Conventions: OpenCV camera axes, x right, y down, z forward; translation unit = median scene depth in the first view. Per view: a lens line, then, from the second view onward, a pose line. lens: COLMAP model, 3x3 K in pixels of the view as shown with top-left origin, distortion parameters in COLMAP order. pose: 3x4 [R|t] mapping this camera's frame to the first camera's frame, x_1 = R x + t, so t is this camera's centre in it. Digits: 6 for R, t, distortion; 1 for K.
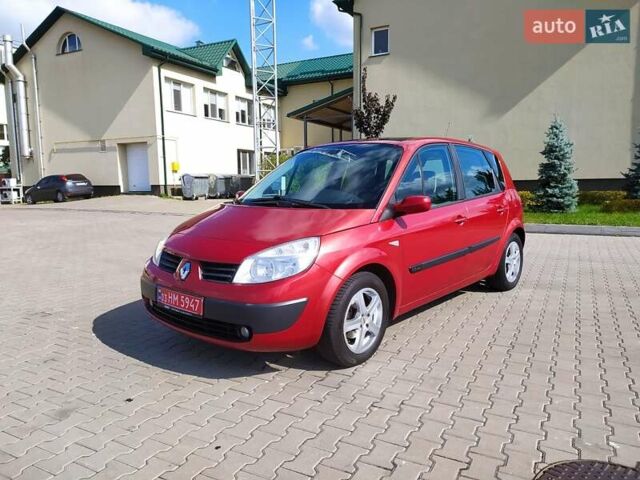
lens RADIAL K [[483.4, 0, 320.0], [0, 483.4, 240.0], [0, 0, 1]] dist [0.087778, -0.099415]
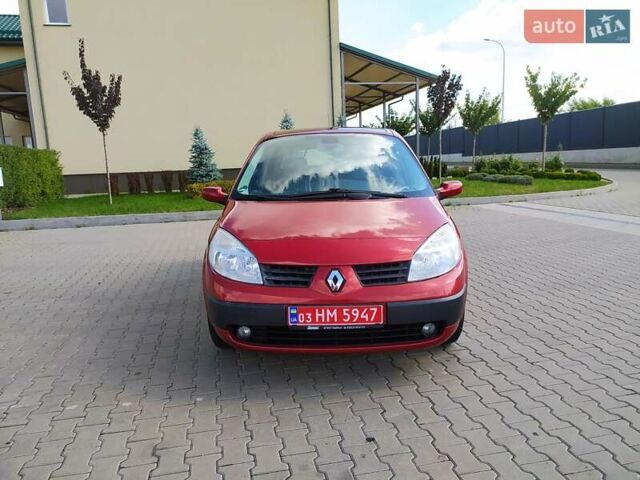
lens RADIAL K [[481.7, 0, 322.7], [0, 481.7, 239.9], [0, 0, 1]] dist [0.085430, -0.095857]
pose [[0.754879, -0.120678, 0.644666, -0.110687], [0.105942, 0.992454, 0.061729, -0.008199], [-0.647251, 0.021700, 0.761968, 0.048875]]
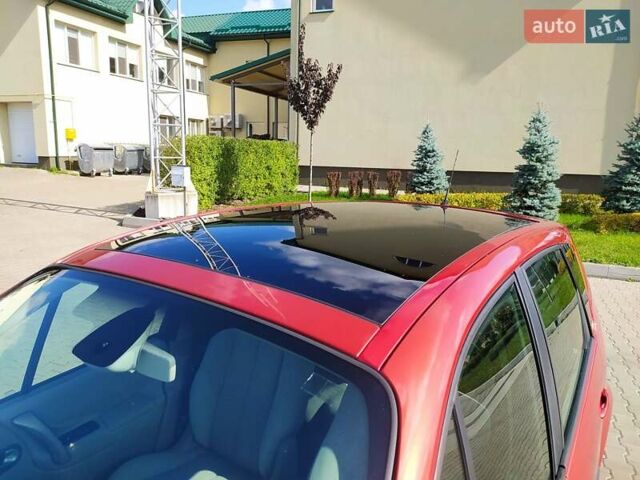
lens RADIAL K [[481.7, 0, 322.7], [0, 481.7, 239.9], [0, 0, 1]] dist [0.085430, -0.095857]
pose [[0.991425, 0.012855, 0.130045, 0.017319], [-0.022414, 0.997130, 0.072314, -0.044096], [-0.128742, -0.074608, 0.988868, 0.127579]]
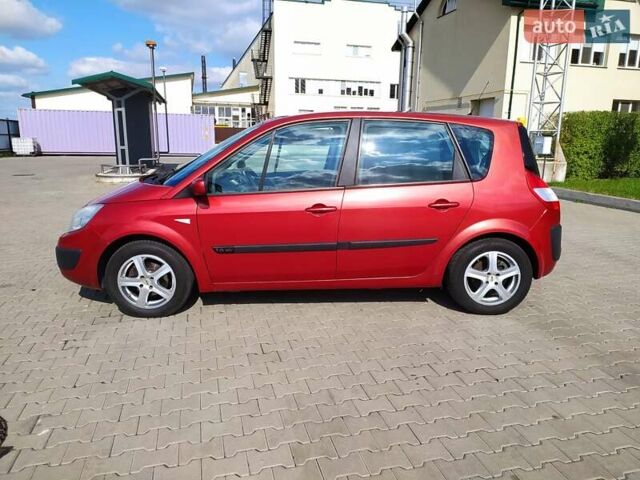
lens RADIAL K [[481.2, 0, 317.7], [0, 481.2, 237.6], [0, 0, 1]] dist [0.074898, -0.090256]
pose [[0.672703, 0.170755, -0.719940, 0.160534], [-0.104527, 0.985180, 0.135995, -0.018857], [0.732492, -0.016231, 0.680582, 0.070017]]
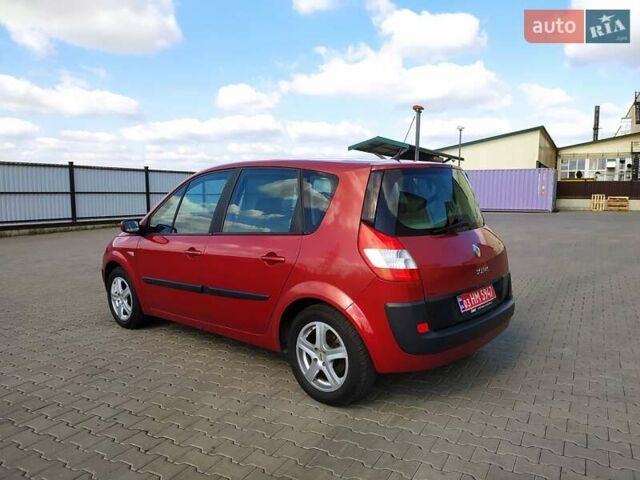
lens RADIAL K [[483.4, 0, 320.0], [0, 483.4, 240.0], [0, 0, 1]] dist [0.087778, -0.099415]
pose [[-0.026948, 0.112978, -0.993232, 0.211322], [-0.116081, 0.986517, 0.115364, -0.035280], [0.992874, 0.118404, -0.013470, 0.218768]]
